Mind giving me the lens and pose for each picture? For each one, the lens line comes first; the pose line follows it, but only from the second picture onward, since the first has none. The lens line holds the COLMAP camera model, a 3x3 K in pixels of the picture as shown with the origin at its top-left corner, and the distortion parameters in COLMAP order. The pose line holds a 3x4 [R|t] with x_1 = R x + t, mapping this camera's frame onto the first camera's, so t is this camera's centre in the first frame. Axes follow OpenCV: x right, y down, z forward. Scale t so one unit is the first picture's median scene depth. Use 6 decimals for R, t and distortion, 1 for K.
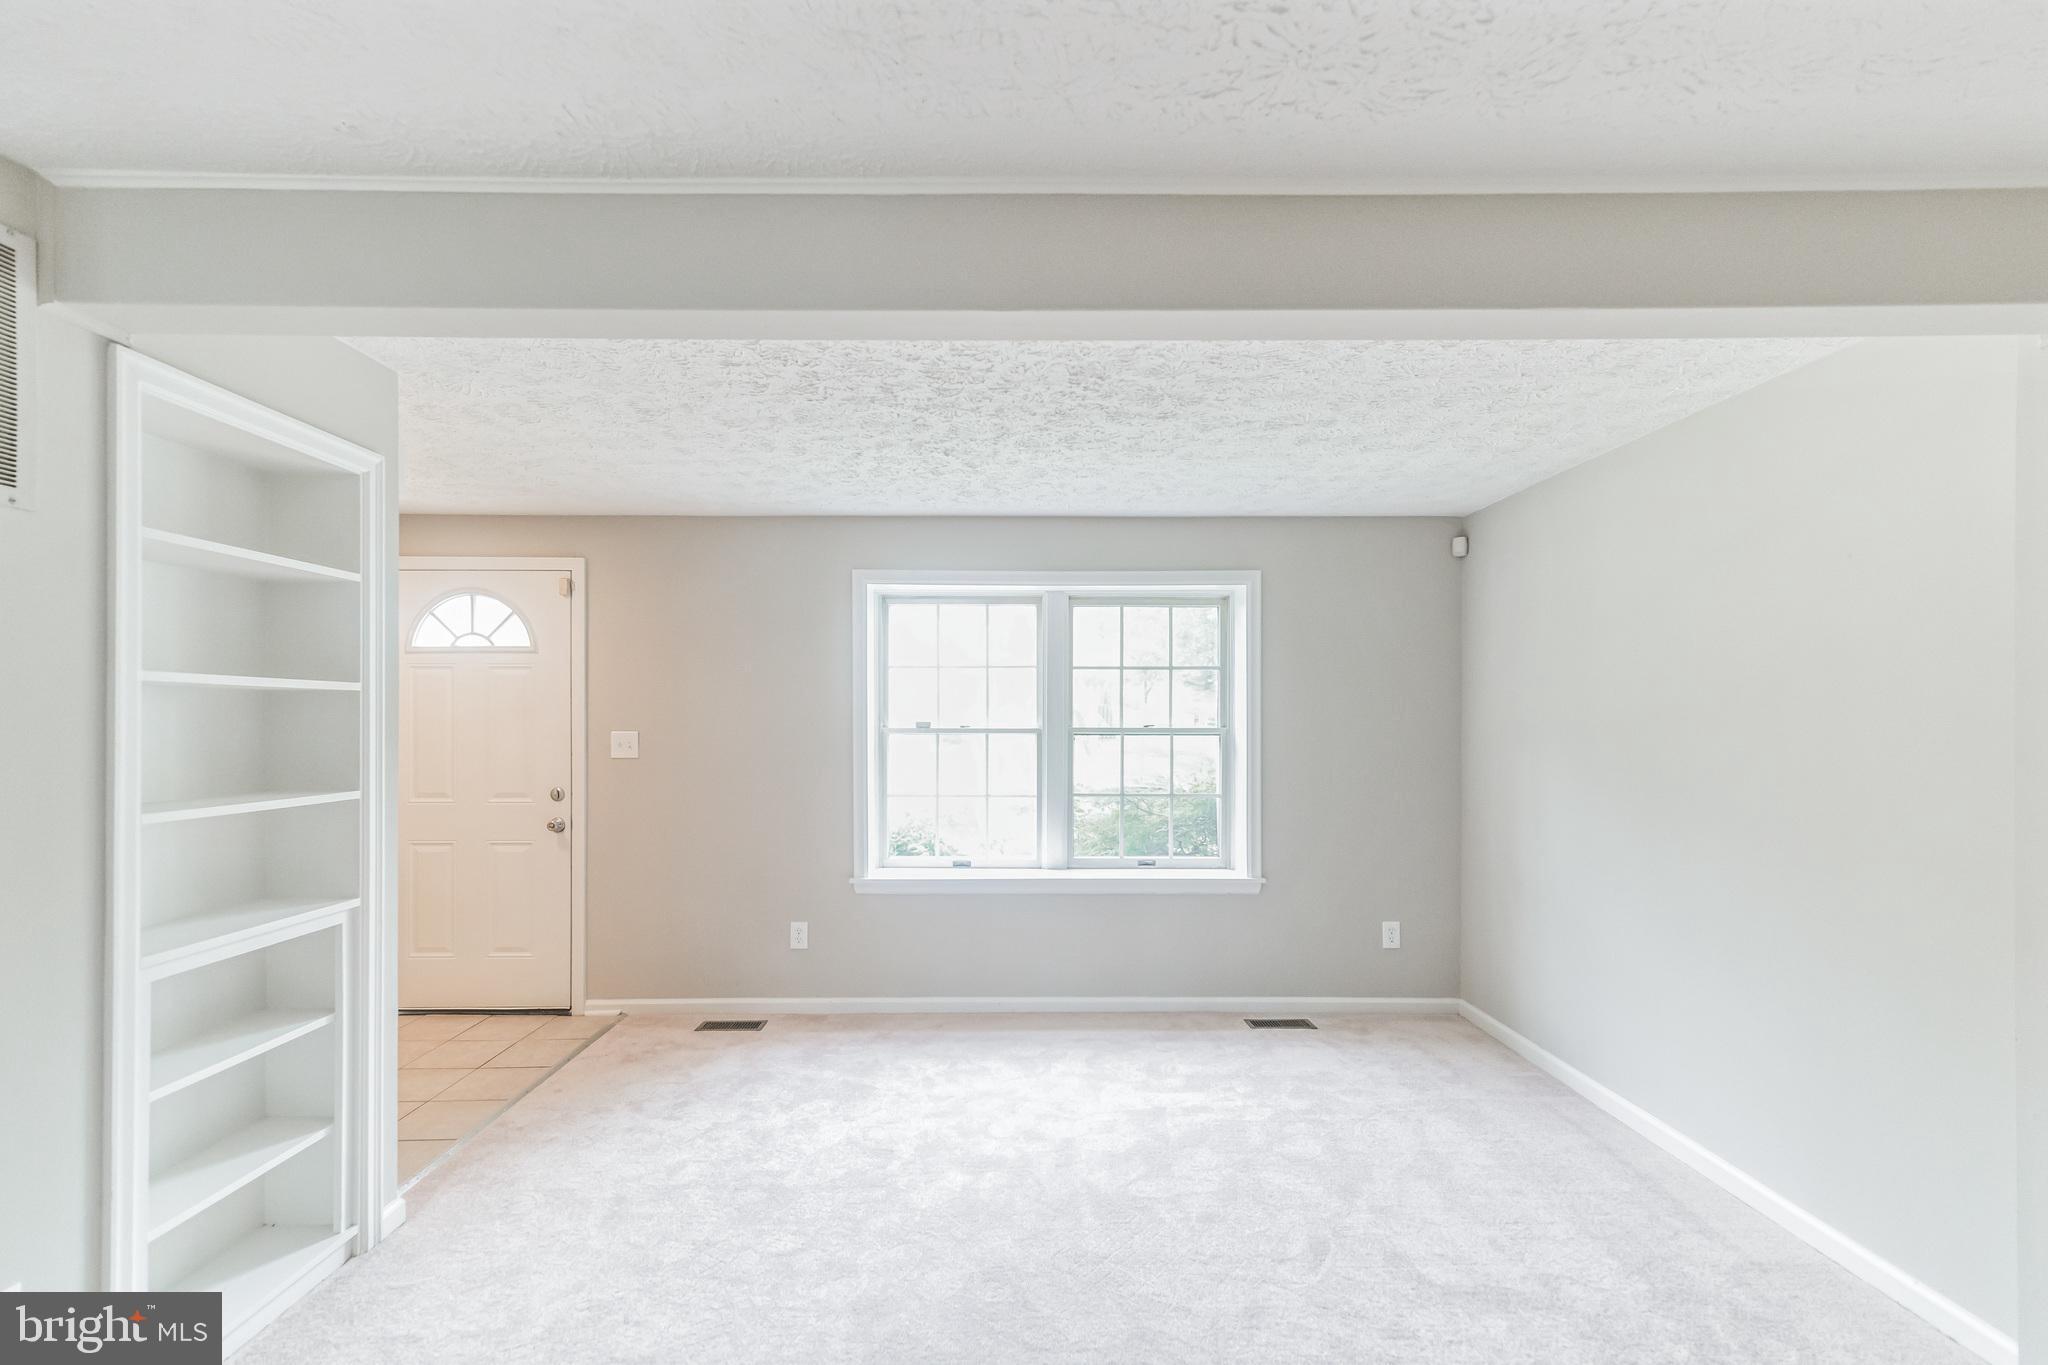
lens RADIAL K [[892.2, 0, 1010.2], [0, 892.2, 713.2], [0, 0, 1]] dist [0.003627, 0.002808]
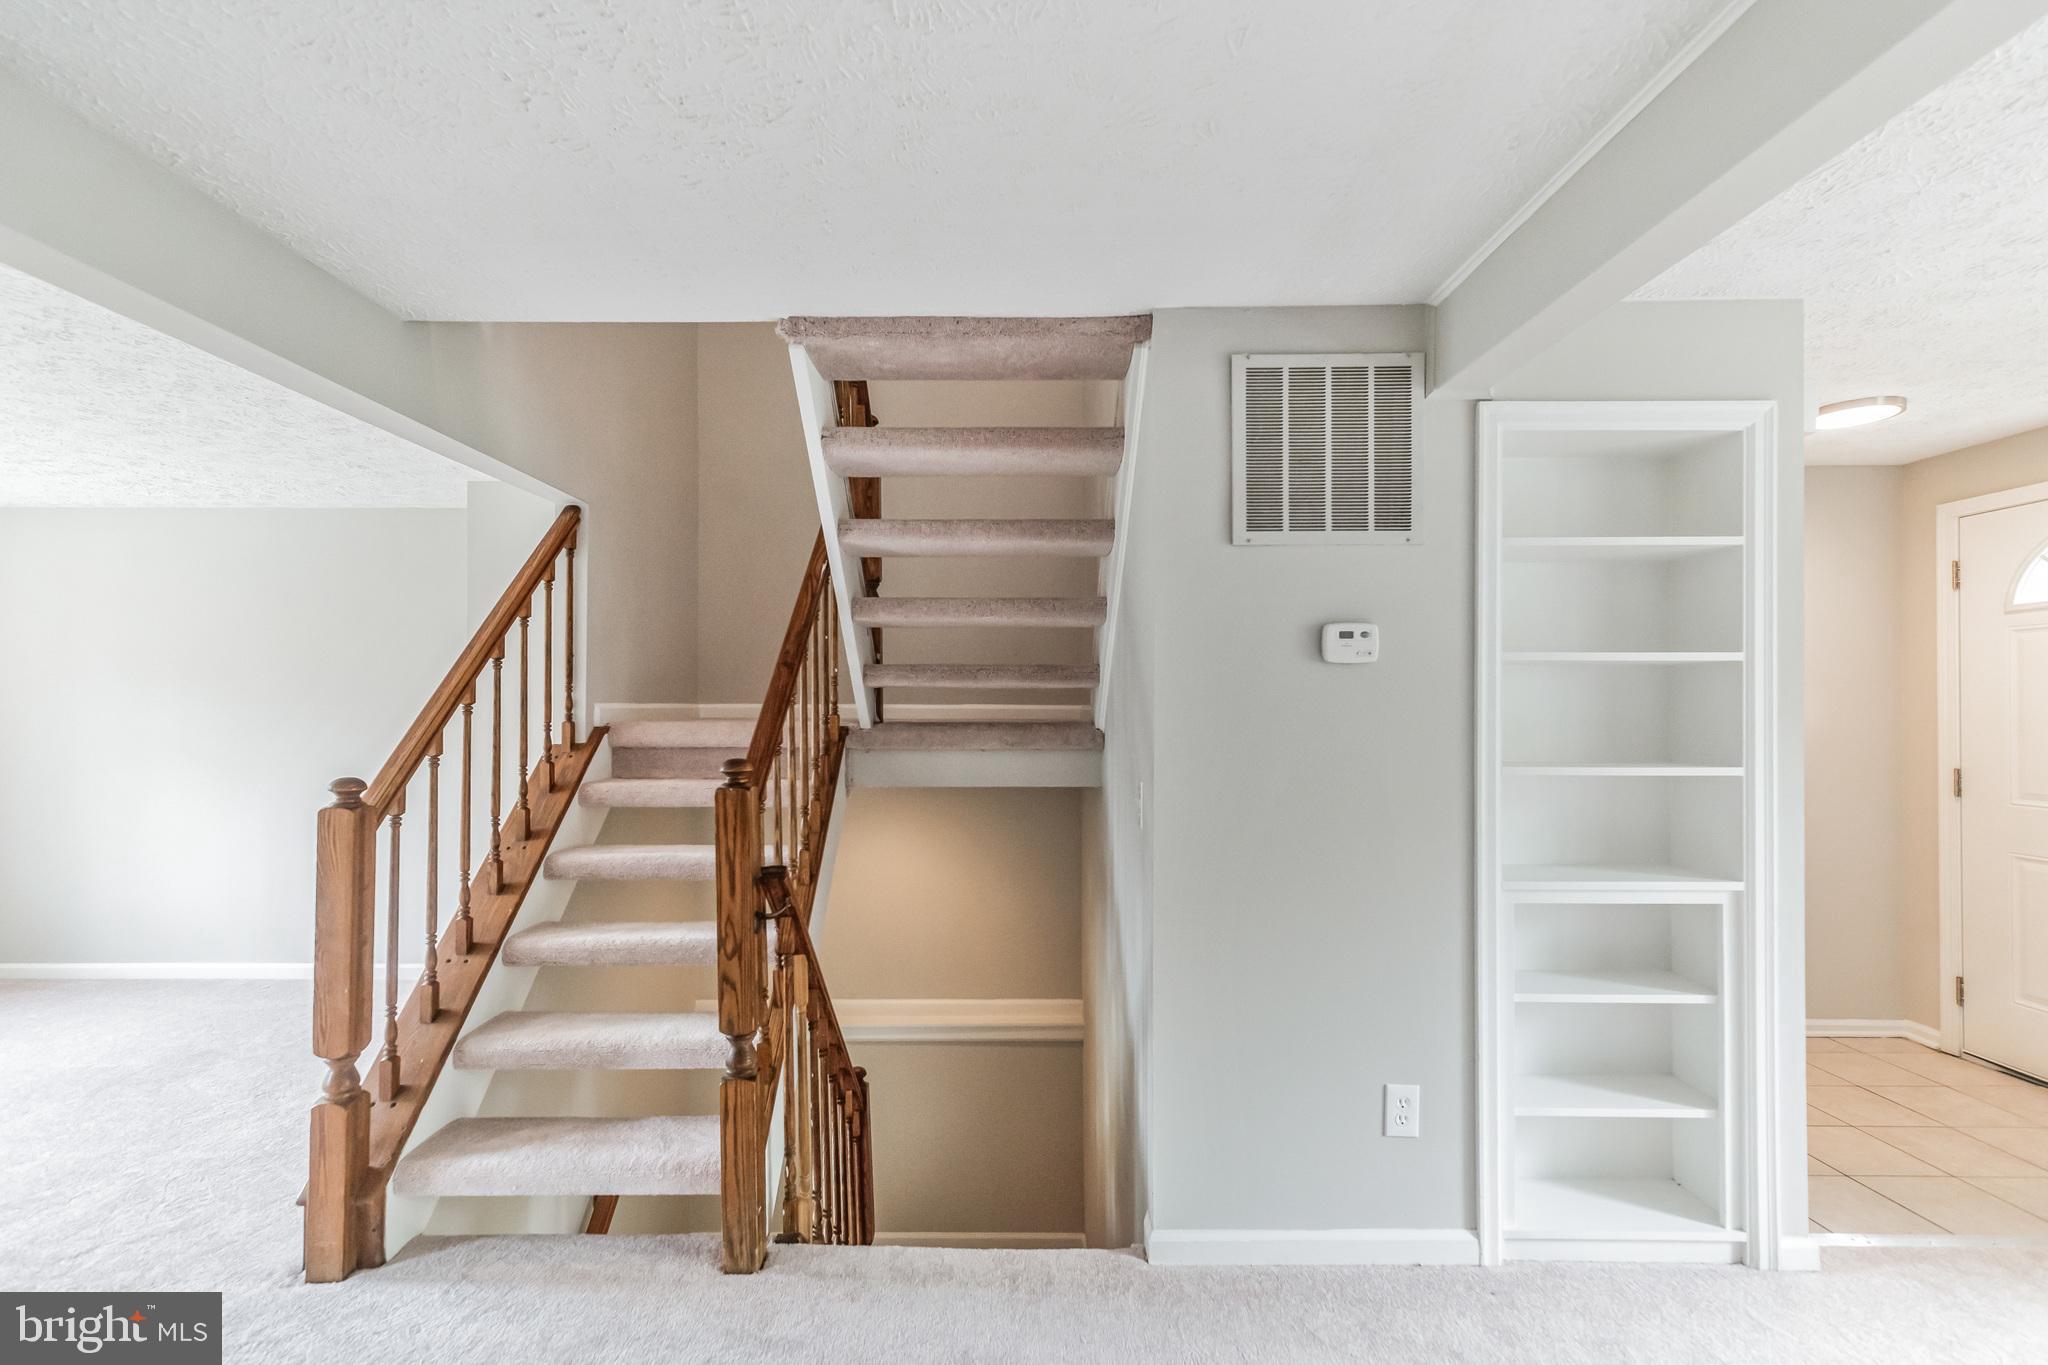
lens RADIAL K [[892.2, 0, 1021.2], [0, 892.2, 695.9], [0, 0, 1]] dist [0.003627, 0.002808]
pose [[0.002367, -0.015505, -0.999877, 0.213651], [0.006953, 0.999856, -0.015488, 0.021576], [0.999973, -0.006915, 0.002474, 0.247943]]
